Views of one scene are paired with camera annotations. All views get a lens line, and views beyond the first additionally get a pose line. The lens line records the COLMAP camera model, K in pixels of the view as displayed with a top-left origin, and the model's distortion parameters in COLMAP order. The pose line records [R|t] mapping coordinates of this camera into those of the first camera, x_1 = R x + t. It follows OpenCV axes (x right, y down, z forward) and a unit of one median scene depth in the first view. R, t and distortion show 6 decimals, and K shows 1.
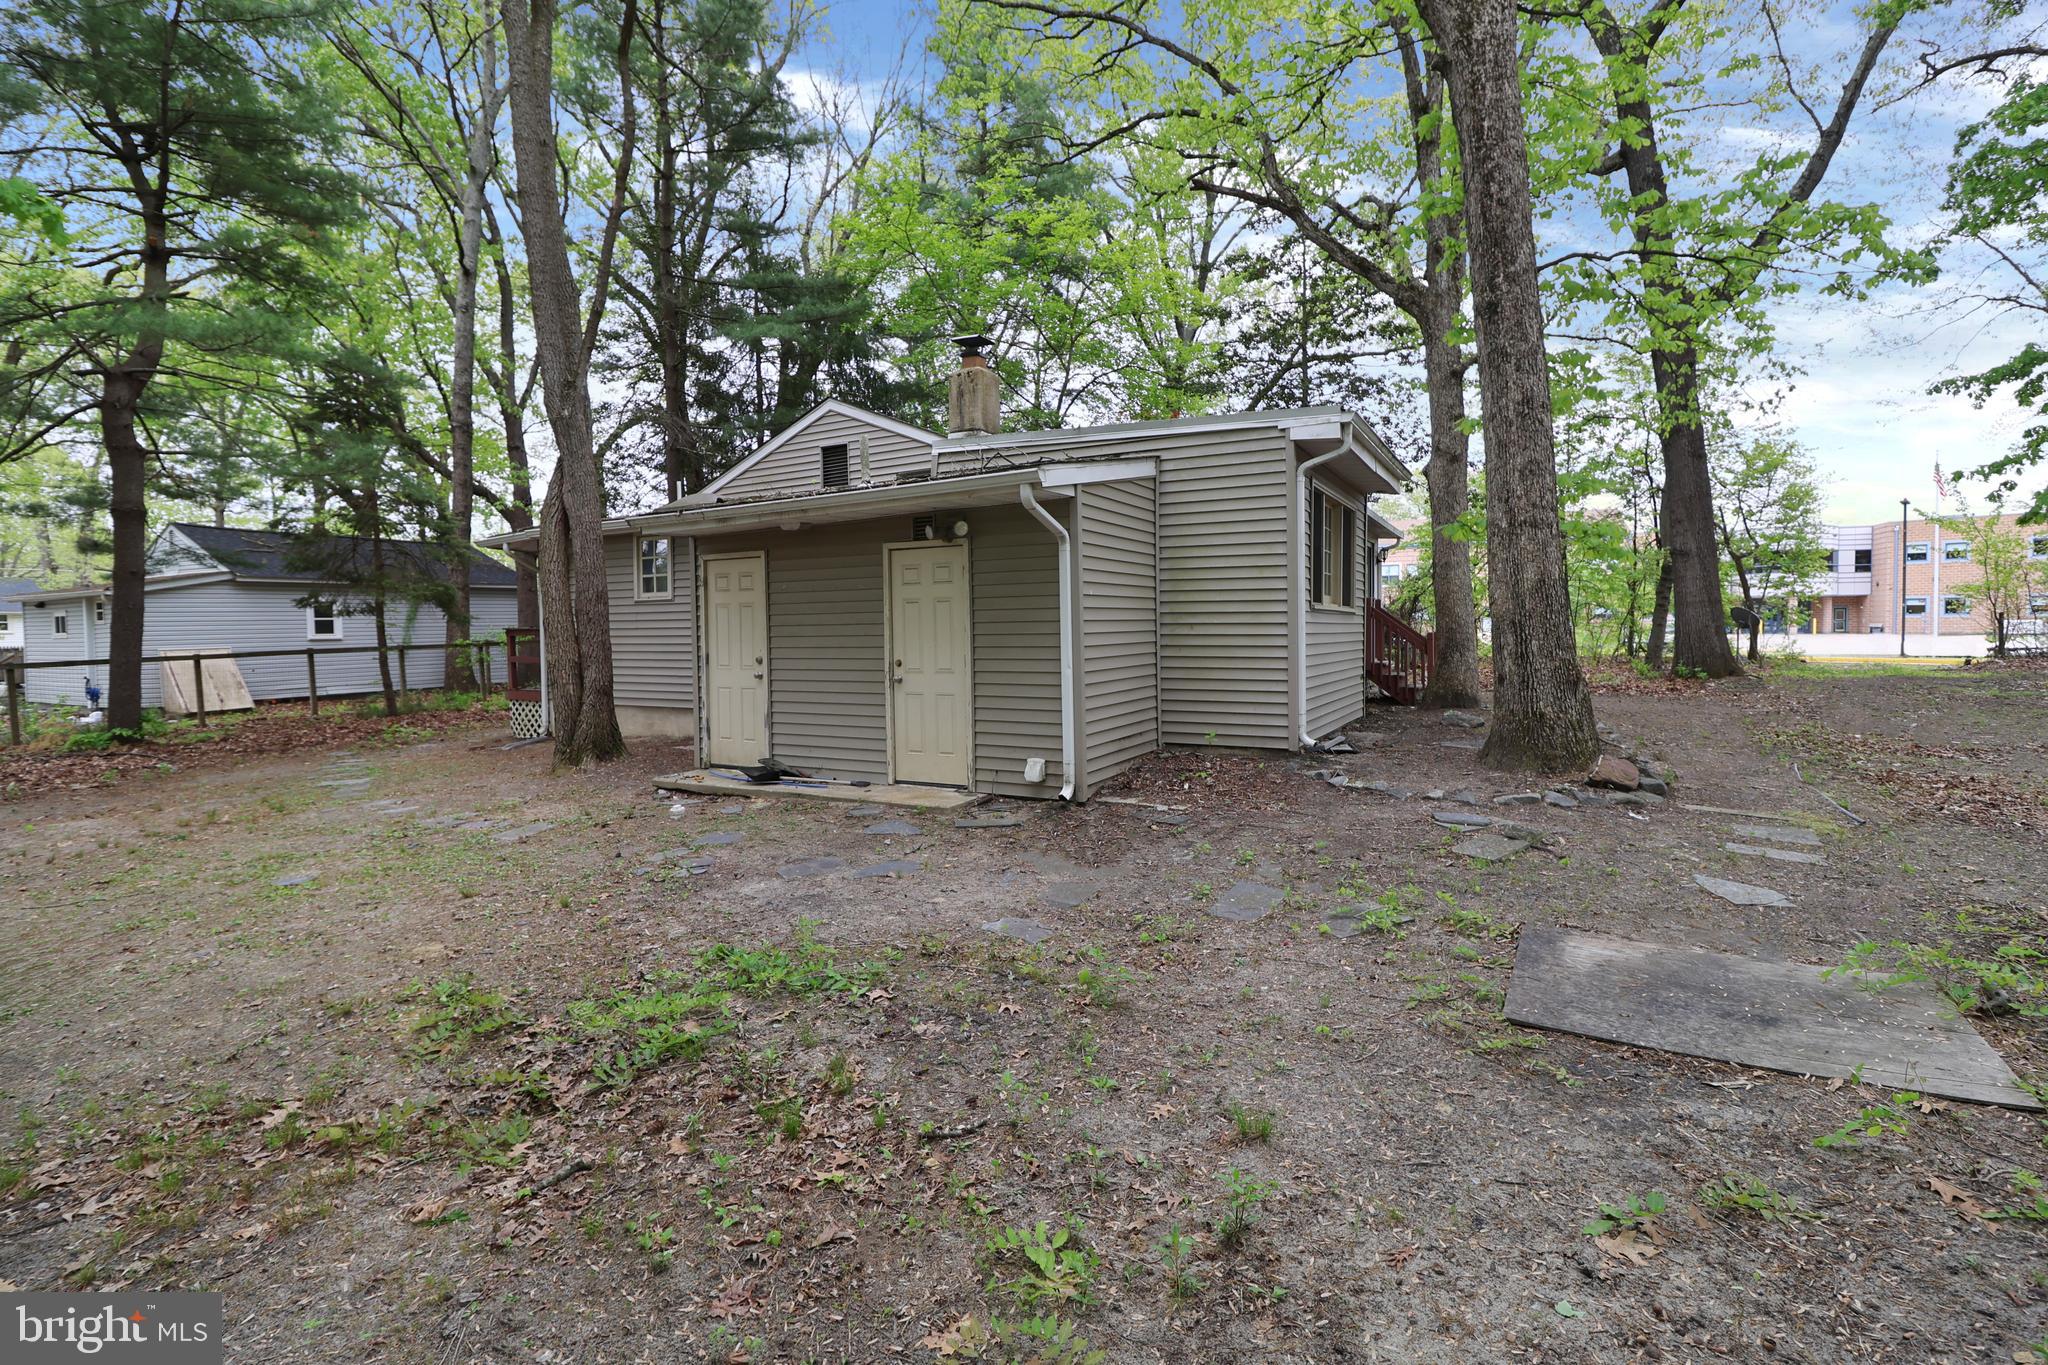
lens RADIAL K [[934.6, 0, 1028.4], [0, 934.6, 672.7], [0, 0, 1]] dist [-0.014868, -0.002570]
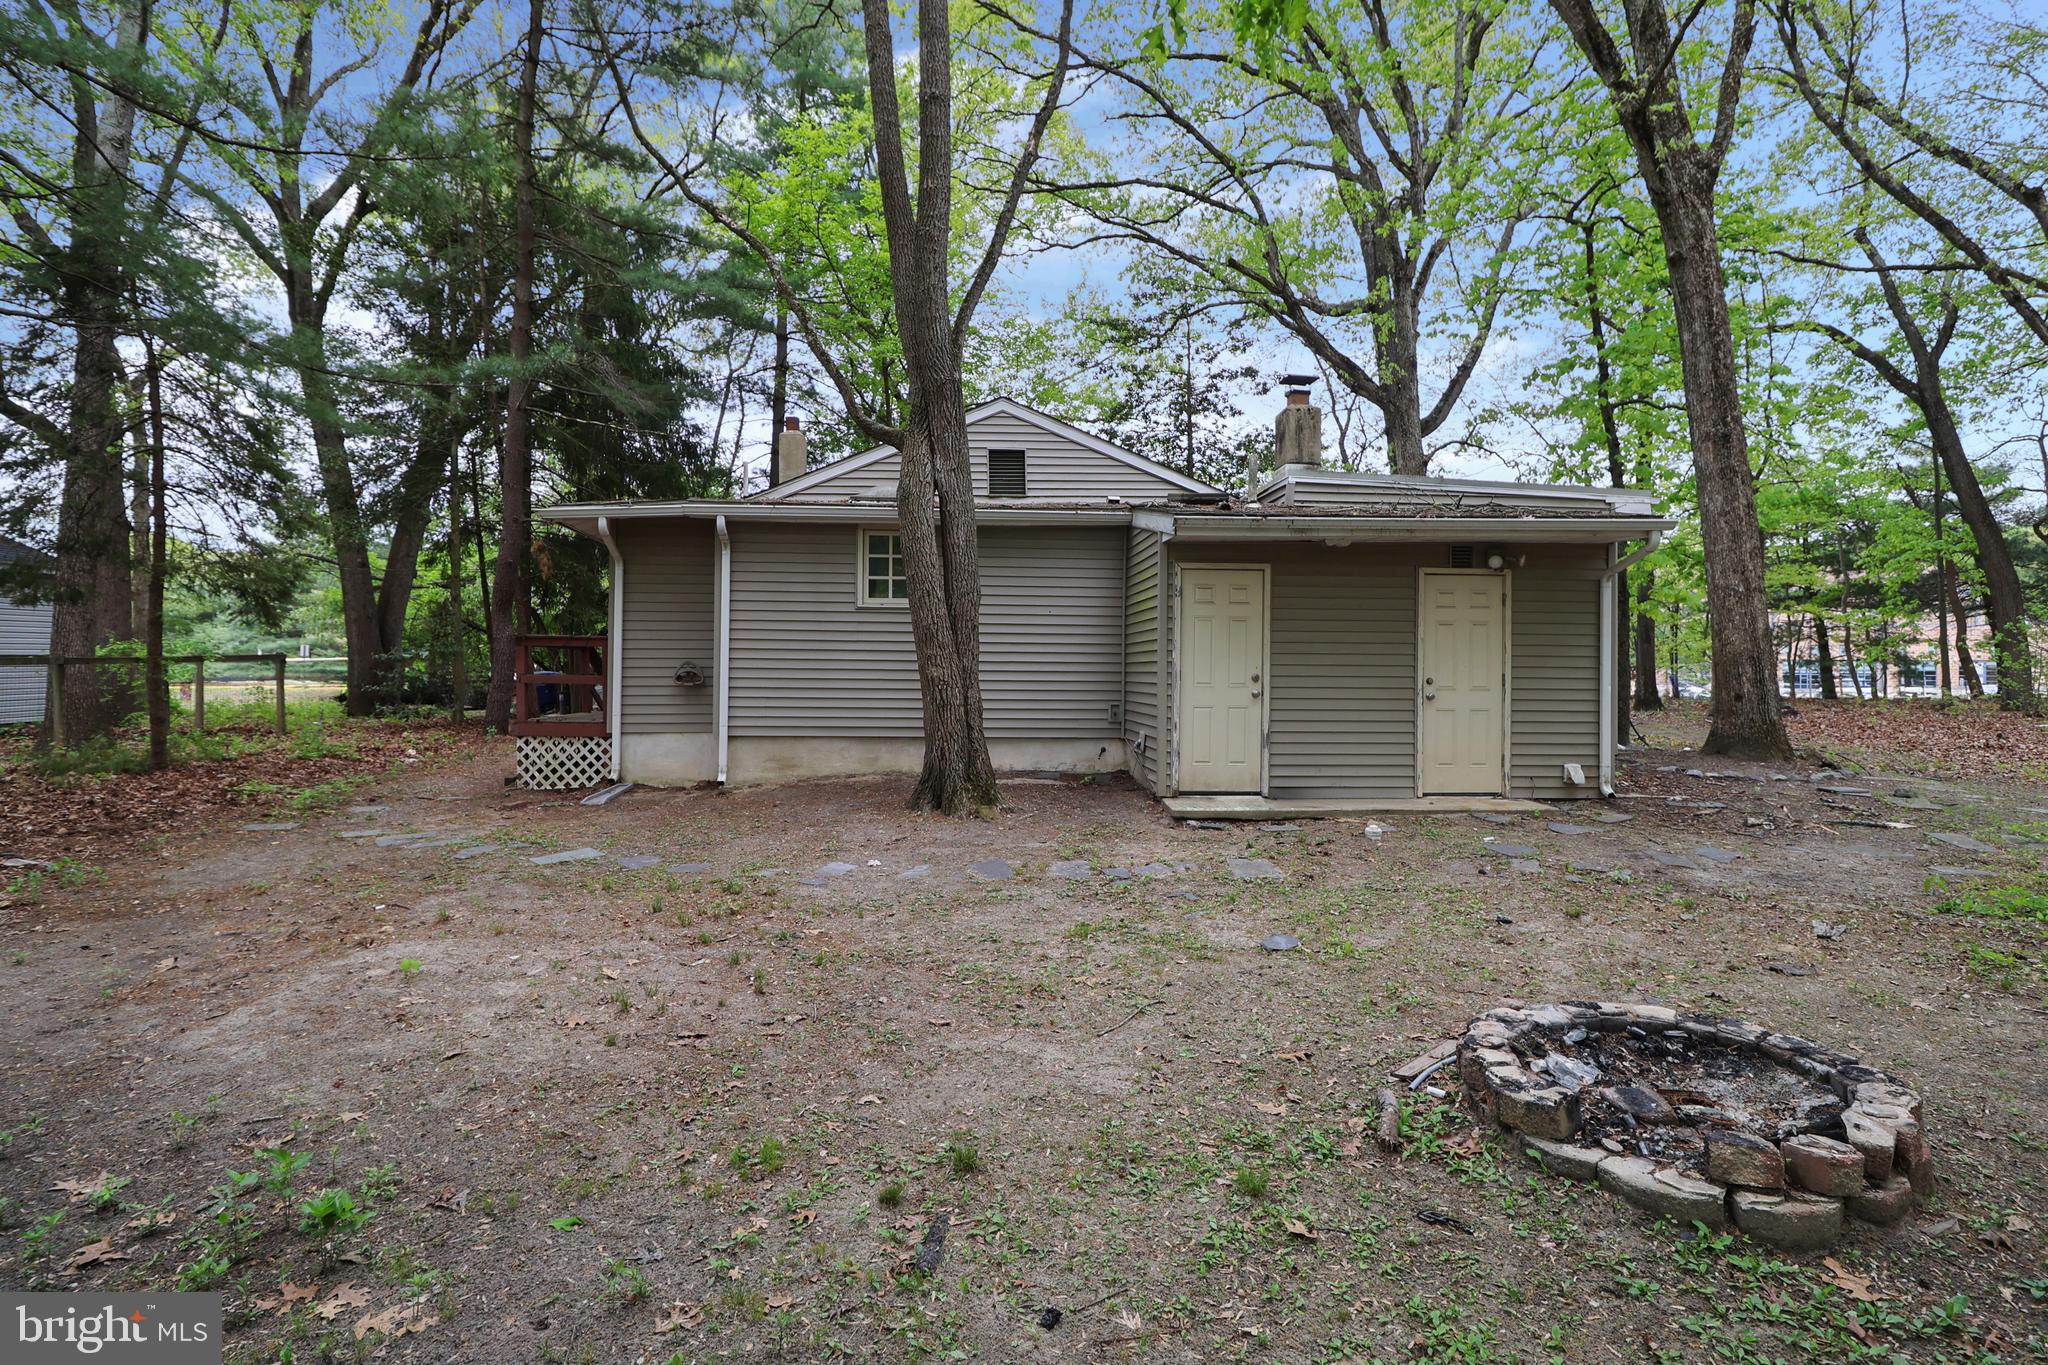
lens RADIAL K [[934.6, 0, 1026.8], [0, 934.6, 684.8], [0, 0, 1]] dist [-0.014868, -0.002570]
pose [[0.843094, 0.008162, 0.537704, -1.083517], [0.006912, 0.999638, -0.026013, 0.018315], [-0.537722, 0.025648, 0.842732, 0.351855]]
